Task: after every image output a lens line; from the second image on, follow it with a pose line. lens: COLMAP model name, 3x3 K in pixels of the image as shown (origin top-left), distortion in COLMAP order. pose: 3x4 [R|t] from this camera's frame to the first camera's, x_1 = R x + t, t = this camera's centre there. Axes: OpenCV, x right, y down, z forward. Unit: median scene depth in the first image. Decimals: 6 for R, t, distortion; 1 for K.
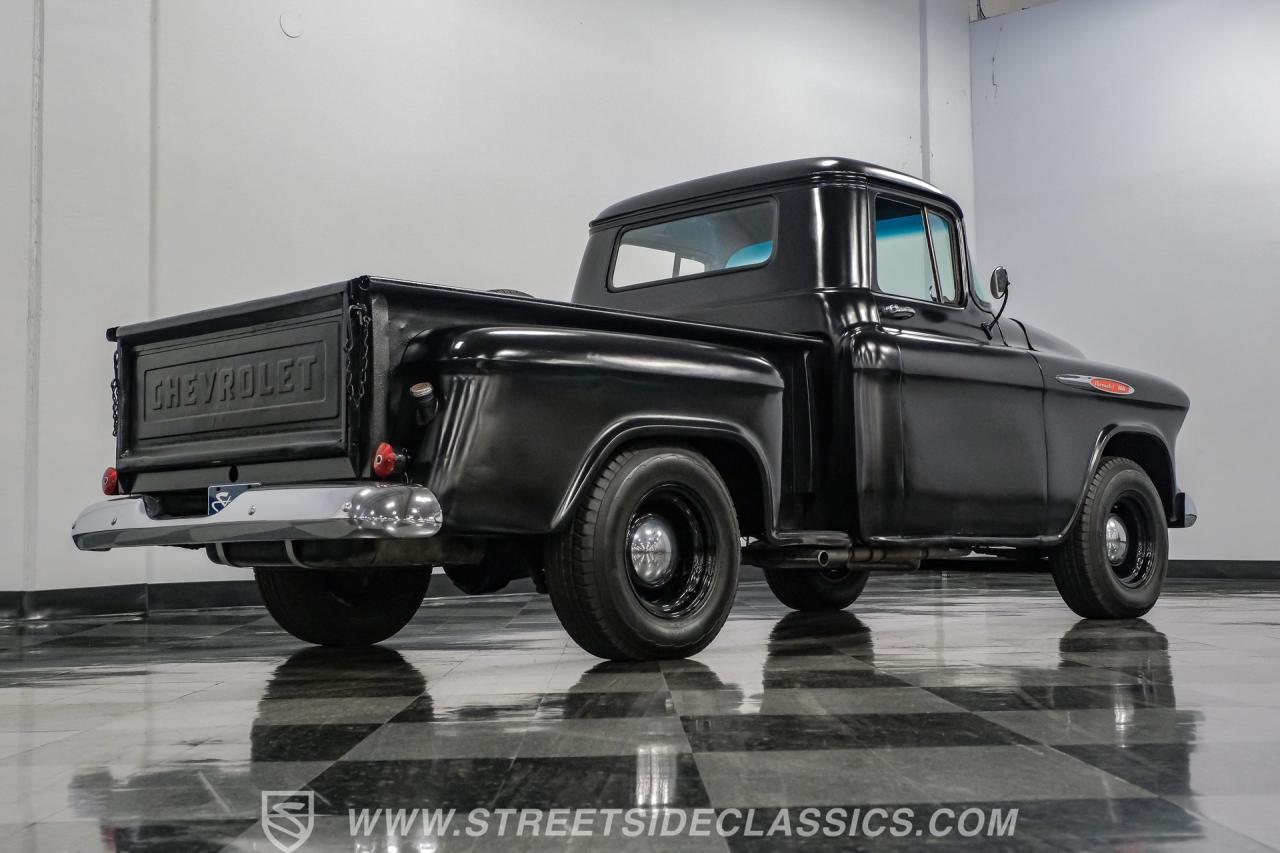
lens RADIAL K [[1598.0, 0, 661.5], [0, 1598.0, 399.0], [0, 0, 1]] dist [-0.014560, 0.038050]
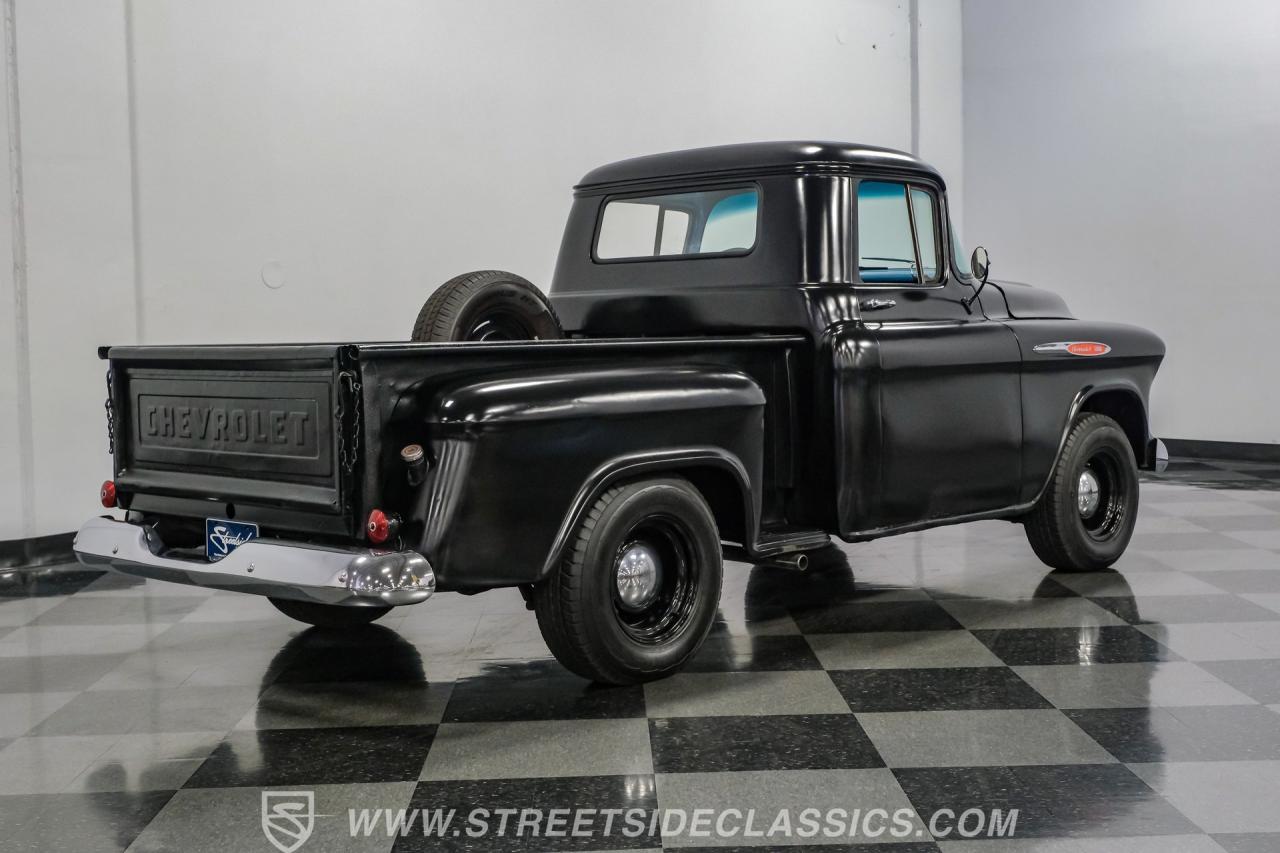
lens RADIAL K [[1598.0, 0, 661.5], [0, 1598.0, 399.0], [0, 0, 1]] dist [-0.014560, 0.038050]
pose [[0.999949, -0.002694, 0.009758, 0.000026], [0.001366, 0.991025, 0.133670, -0.148062], [-0.010031, -0.133650, 0.990978, -0.012200]]
